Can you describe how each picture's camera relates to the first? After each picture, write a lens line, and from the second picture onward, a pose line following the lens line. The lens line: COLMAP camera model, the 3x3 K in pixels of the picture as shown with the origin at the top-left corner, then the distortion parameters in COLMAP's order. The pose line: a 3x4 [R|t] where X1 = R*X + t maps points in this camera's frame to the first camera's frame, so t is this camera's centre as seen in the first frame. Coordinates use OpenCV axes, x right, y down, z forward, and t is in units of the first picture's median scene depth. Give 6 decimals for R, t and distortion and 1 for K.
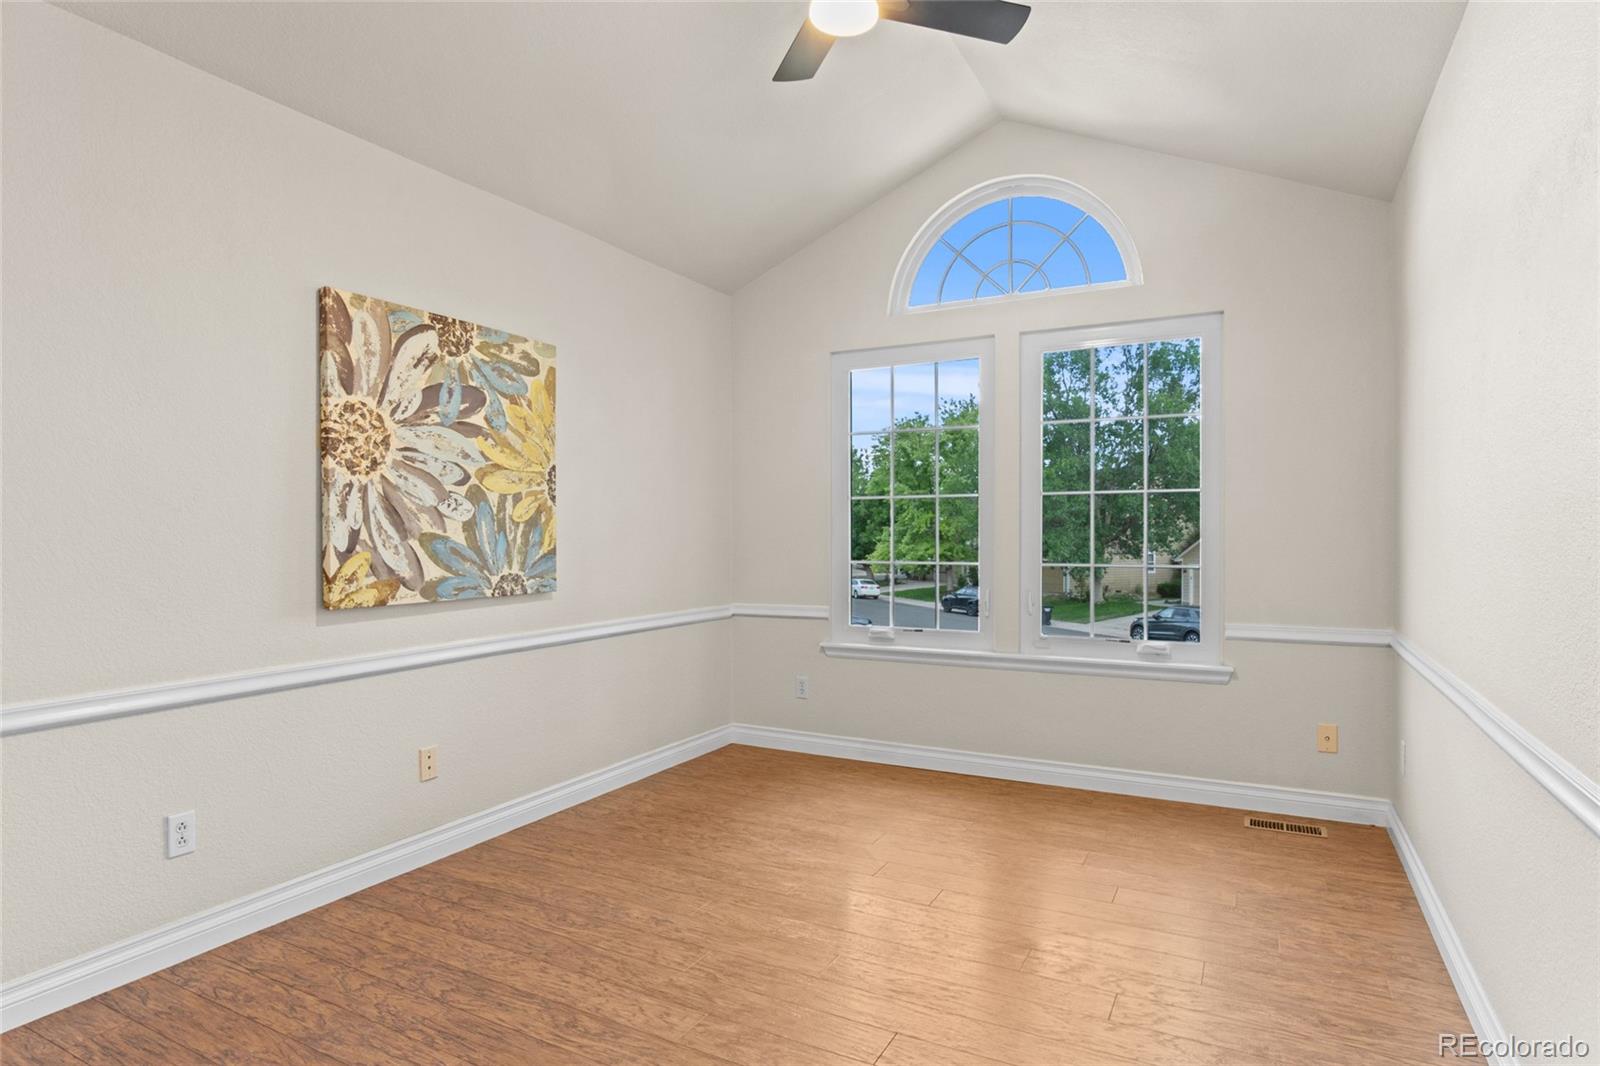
lens RADIAL K [[867.9, 0, 799.2], [0, 867.9, 545.7], [0, 0, 1]] dist [-0.032760, 0.004528]
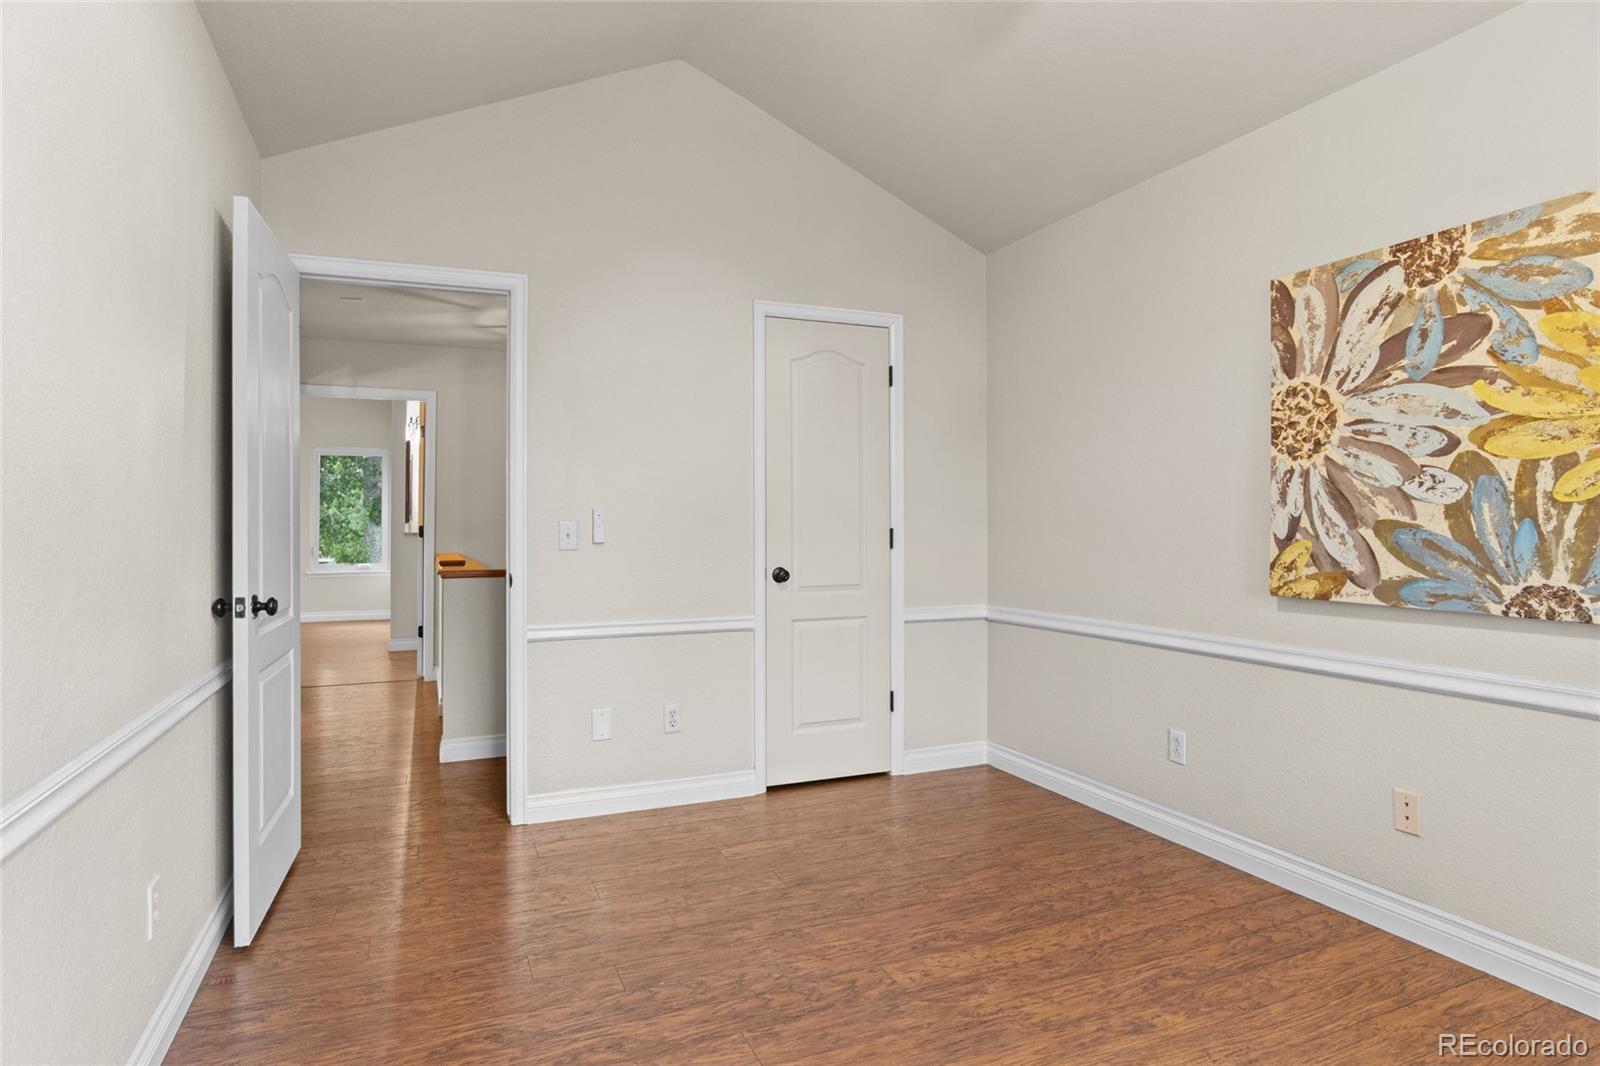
lens RADIAL K [[867.9, 0, 796.7], [0, 867.9, 520.1], [0, 0, 1]] dist [-0.032760, 0.004528]
pose [[-0.628485, -0.000262, -0.777822, 0.539625], [-0.011698, 0.999890, 0.009115, -0.015694], [0.777734, 0.014827, -0.628419, 1.074567]]
